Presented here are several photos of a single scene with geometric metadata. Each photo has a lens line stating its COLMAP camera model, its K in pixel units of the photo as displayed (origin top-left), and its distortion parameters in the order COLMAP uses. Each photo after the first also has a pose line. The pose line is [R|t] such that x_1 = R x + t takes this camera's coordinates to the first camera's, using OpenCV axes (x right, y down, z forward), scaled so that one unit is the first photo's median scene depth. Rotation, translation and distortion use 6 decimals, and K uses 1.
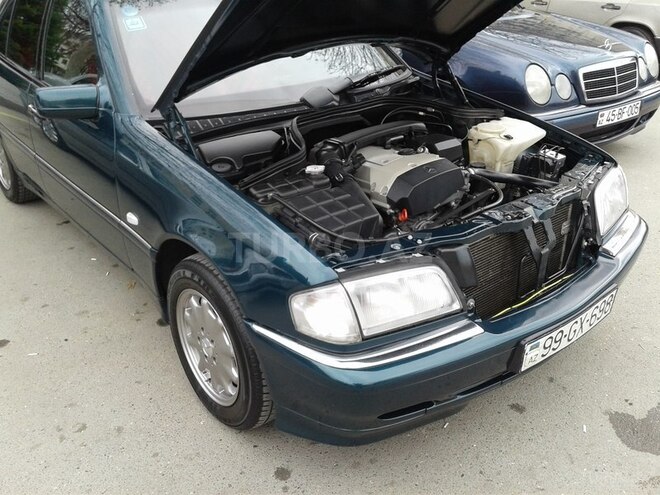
lens RADIAL K [[638.9, 0, 330.0], [0, 638.9, 247.5], [0, 0, 1]] dist [-0.015039, -0.027206]
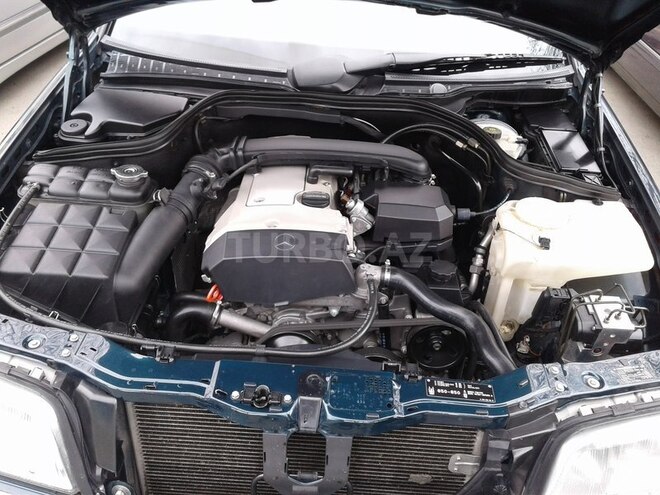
lens RADIAL K [[638.9, 0, 330.0], [0, 638.9, 247.5], [0, 0, 1]] dist [-0.015039, -0.027206]
pose [[0.733731, 0.411939, -0.540320, 0.431942], [-0.345166, 0.910973, 0.225804, -0.225940], [0.585234, 0.020821, 0.810597, 0.482178]]
